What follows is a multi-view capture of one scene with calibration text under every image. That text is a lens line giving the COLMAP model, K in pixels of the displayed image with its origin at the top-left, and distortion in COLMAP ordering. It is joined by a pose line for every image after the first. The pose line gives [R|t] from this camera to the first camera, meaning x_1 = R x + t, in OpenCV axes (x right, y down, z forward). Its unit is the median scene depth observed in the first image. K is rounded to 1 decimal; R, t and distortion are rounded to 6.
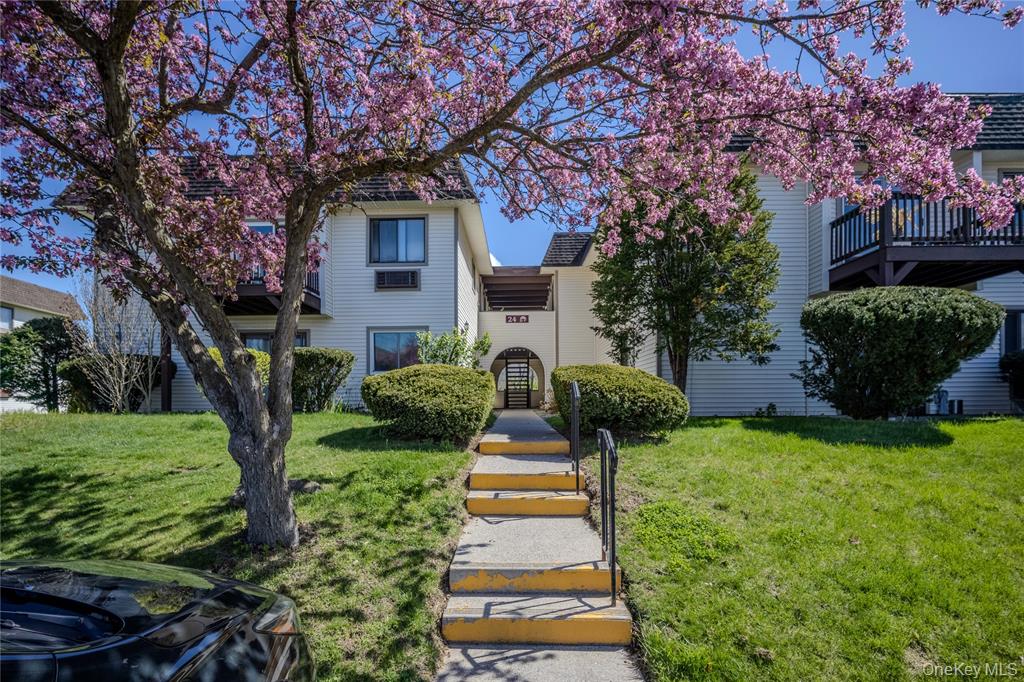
lens RADIAL K [[456.9, 0, 513.1], [0, 456.9, 344.9], [0, 0, 1]] dist [-0.008637, 0.001946]
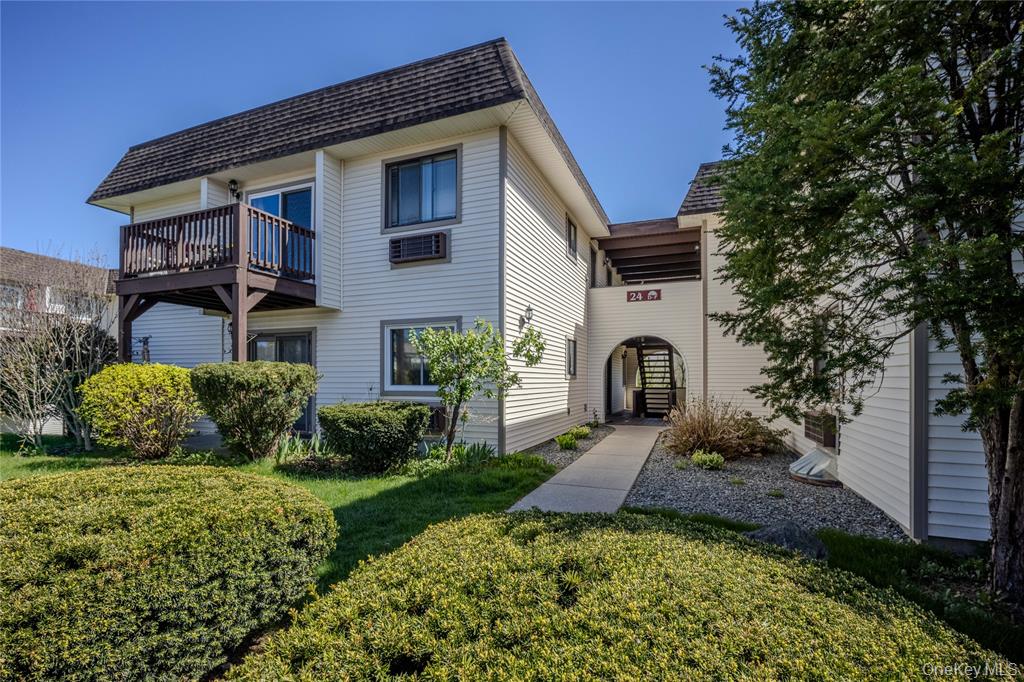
lens RADIAL K [[456.9, 0, 508.8], [0, 456.9, 344.1], [0, 0, 1]] dist [-0.008637, 0.001946]
pose [[0.930126, -0.016553, -0.366867, 0.110398], [0.032463, 0.998779, 0.037239, -0.023610], [0.365803, -0.046547, 0.929528, 0.416339]]
